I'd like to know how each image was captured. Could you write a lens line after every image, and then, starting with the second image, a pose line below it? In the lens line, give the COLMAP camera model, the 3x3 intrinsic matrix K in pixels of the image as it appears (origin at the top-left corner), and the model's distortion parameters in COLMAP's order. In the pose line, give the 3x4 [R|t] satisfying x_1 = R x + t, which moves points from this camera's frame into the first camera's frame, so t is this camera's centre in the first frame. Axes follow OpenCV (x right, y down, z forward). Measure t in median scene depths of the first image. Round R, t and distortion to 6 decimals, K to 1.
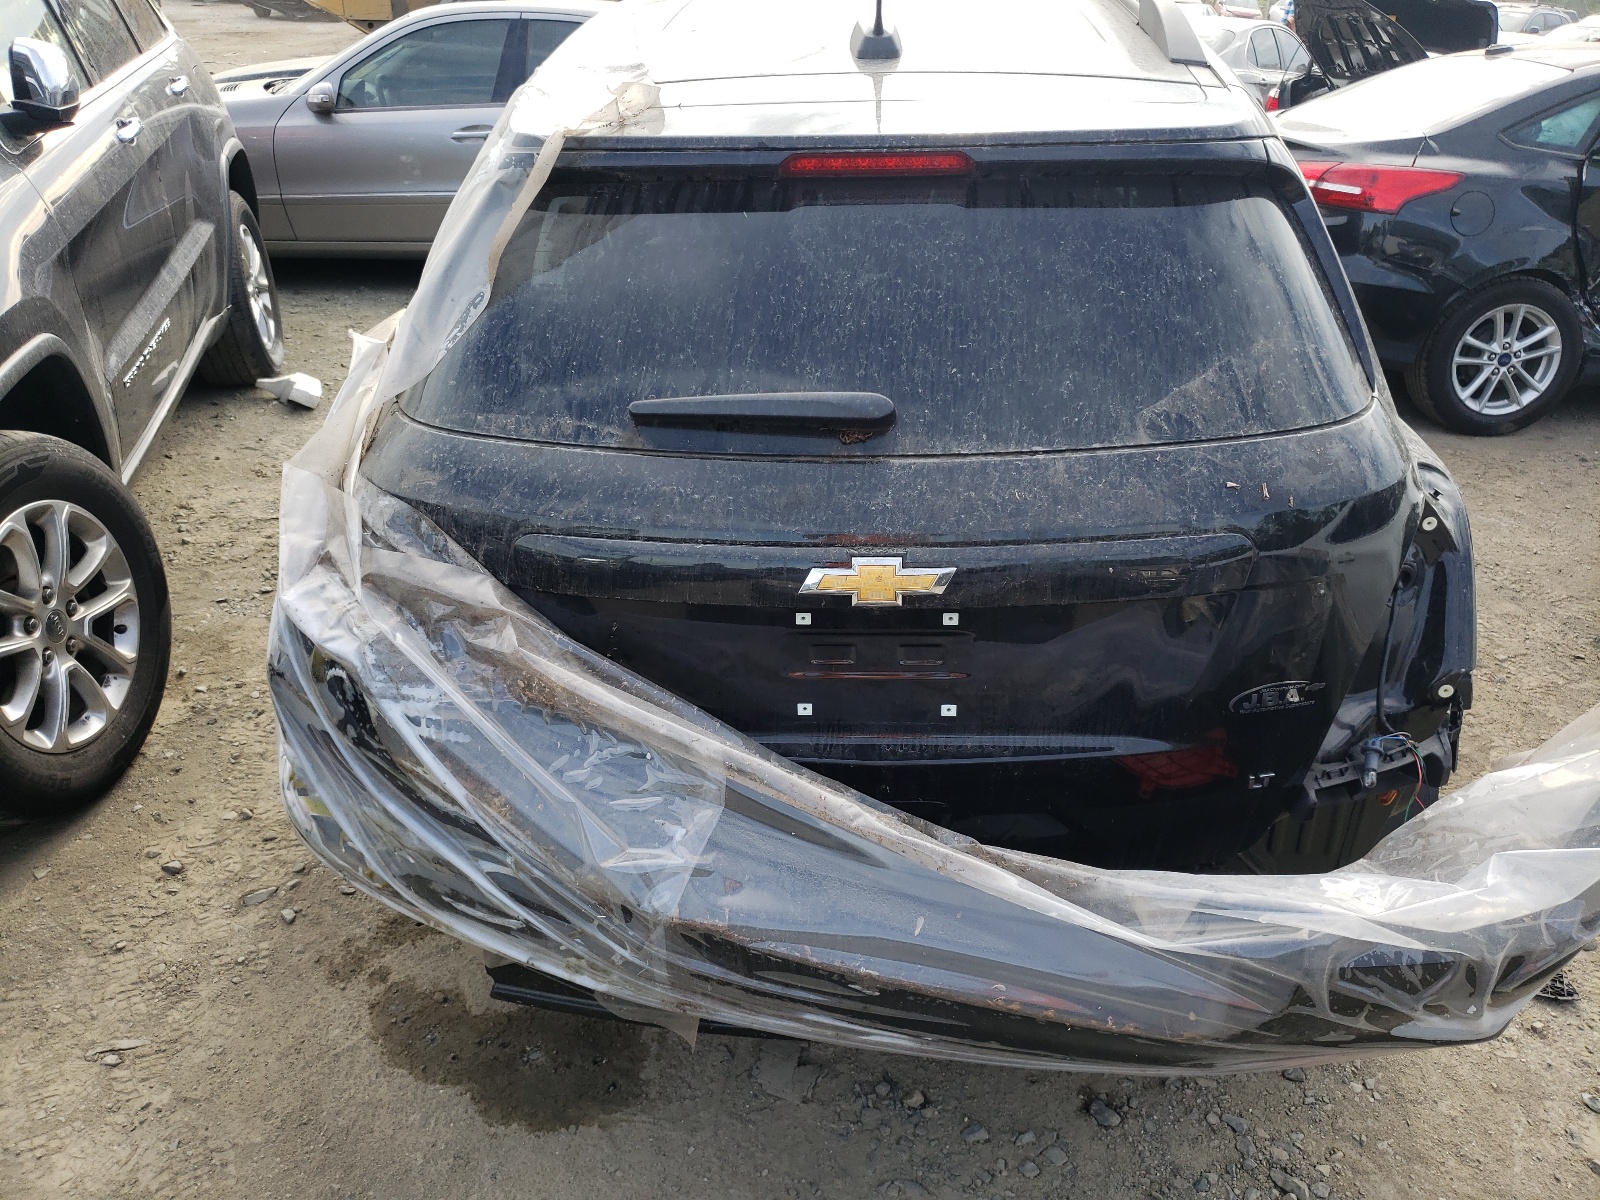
lens RADIAL K [[1204.7, 0, 800.0], [0, 1204.7, 600.0], [0, 0, 1]] dist [0.007423, -0.005170]
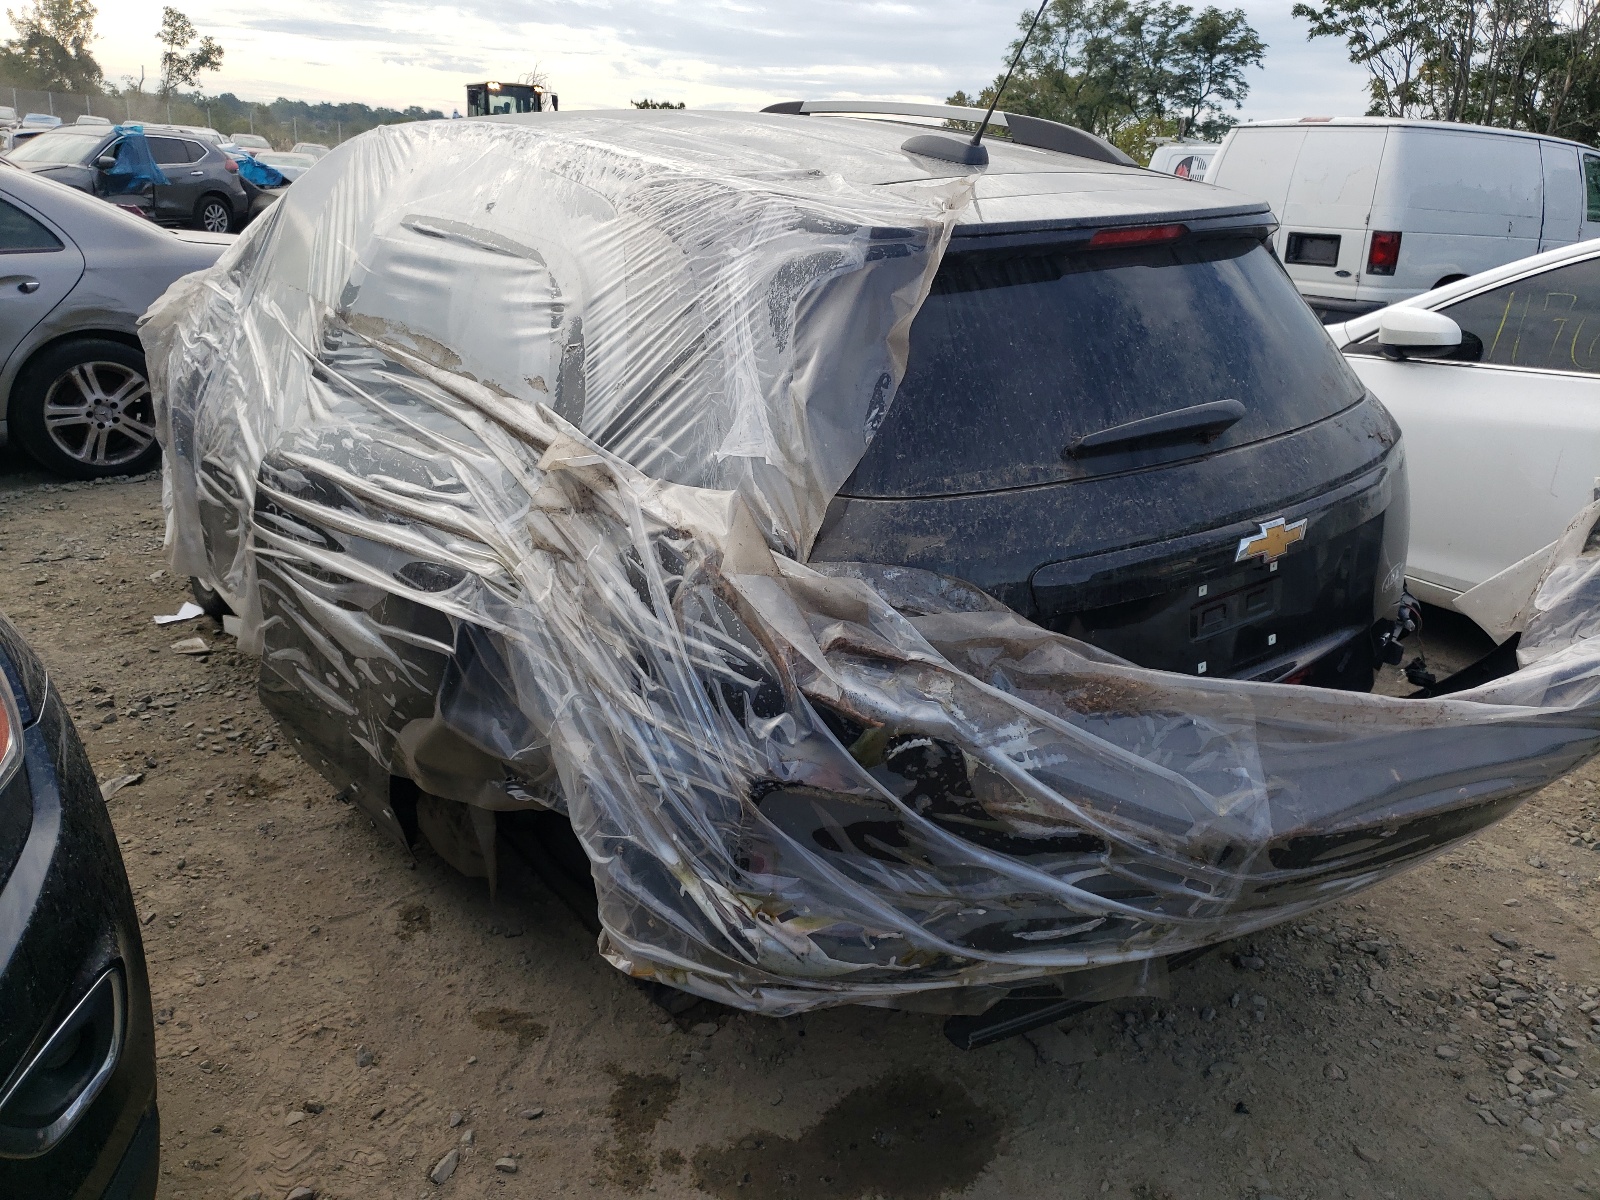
lens RADIAL K [[1204.7, 0, 800.0], [0, 1204.7, 600.0], [0, 0, 1]] dist [0.007423, -0.005170]
pose [[0.797053, -0.215417, 0.564182, -1.027179], [0.276772, 0.960630, -0.024222, -0.059040], [-0.536753, 0.175456, 0.825295, 0.206592]]
